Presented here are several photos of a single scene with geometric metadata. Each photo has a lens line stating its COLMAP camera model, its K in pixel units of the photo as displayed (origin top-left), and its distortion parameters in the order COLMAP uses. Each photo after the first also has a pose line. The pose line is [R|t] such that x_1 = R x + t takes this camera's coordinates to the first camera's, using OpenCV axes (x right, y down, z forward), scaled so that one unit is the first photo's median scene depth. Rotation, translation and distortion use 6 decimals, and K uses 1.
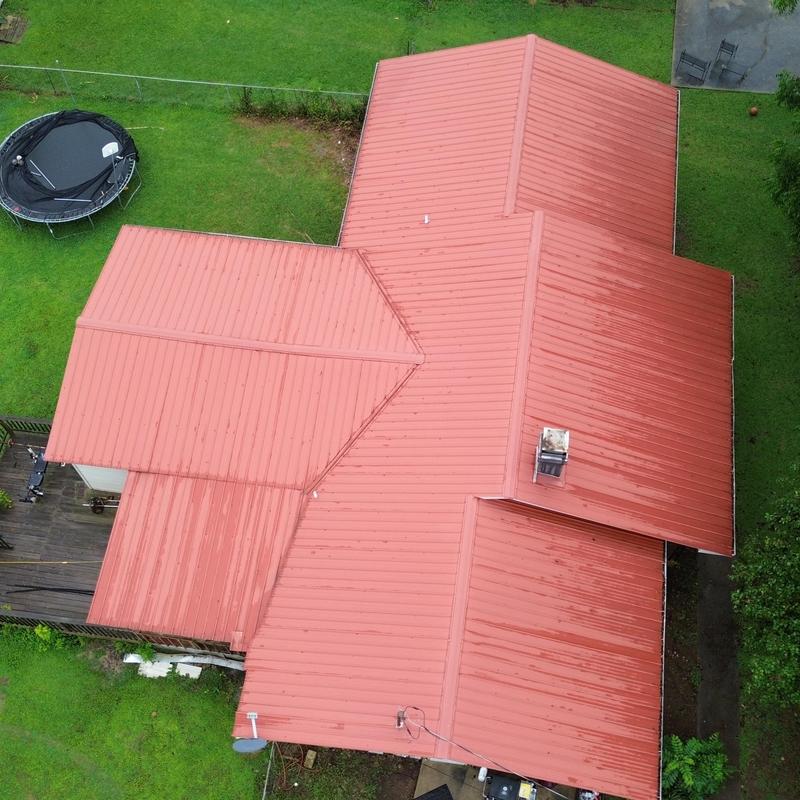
lens RADIAL K [[1024.0, 0, 400.0], [0, 1024.0, 400.0], [0, 0, 1]] dist [0.029012, -0.091283]
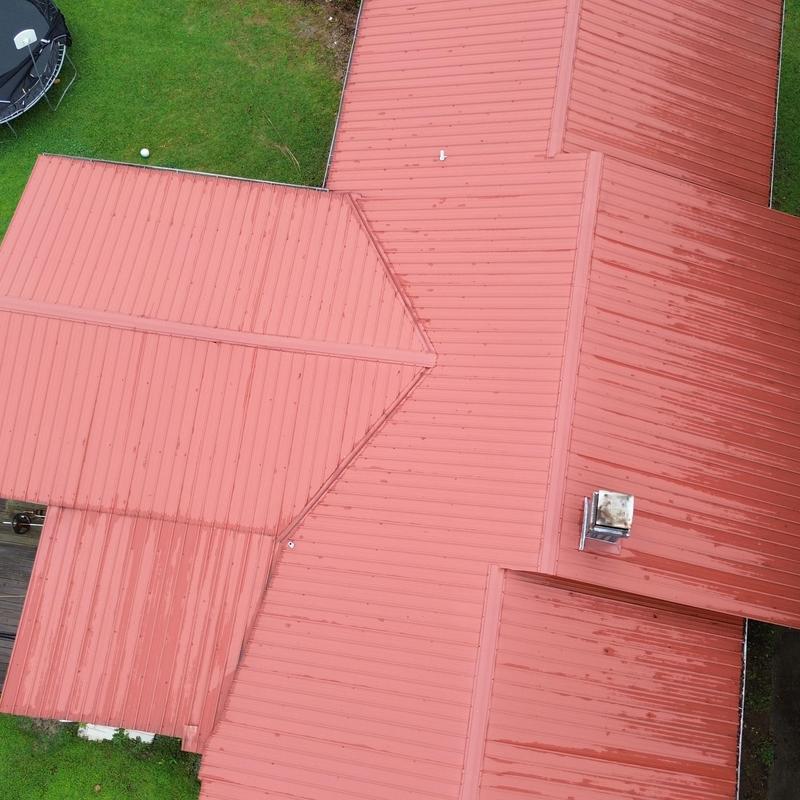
lens RADIAL K [[1024.0, 0, 400.0], [0, 1024.0, 400.0], [0, 0, 1]] dist [0.029012, -0.091283]
pose [[0.999904, 0.011393, -0.007881, 0.003261], [-0.009808, 0.983984, 0.177985, -0.144208], [0.009783, -0.177891, 0.984002, 0.254845]]
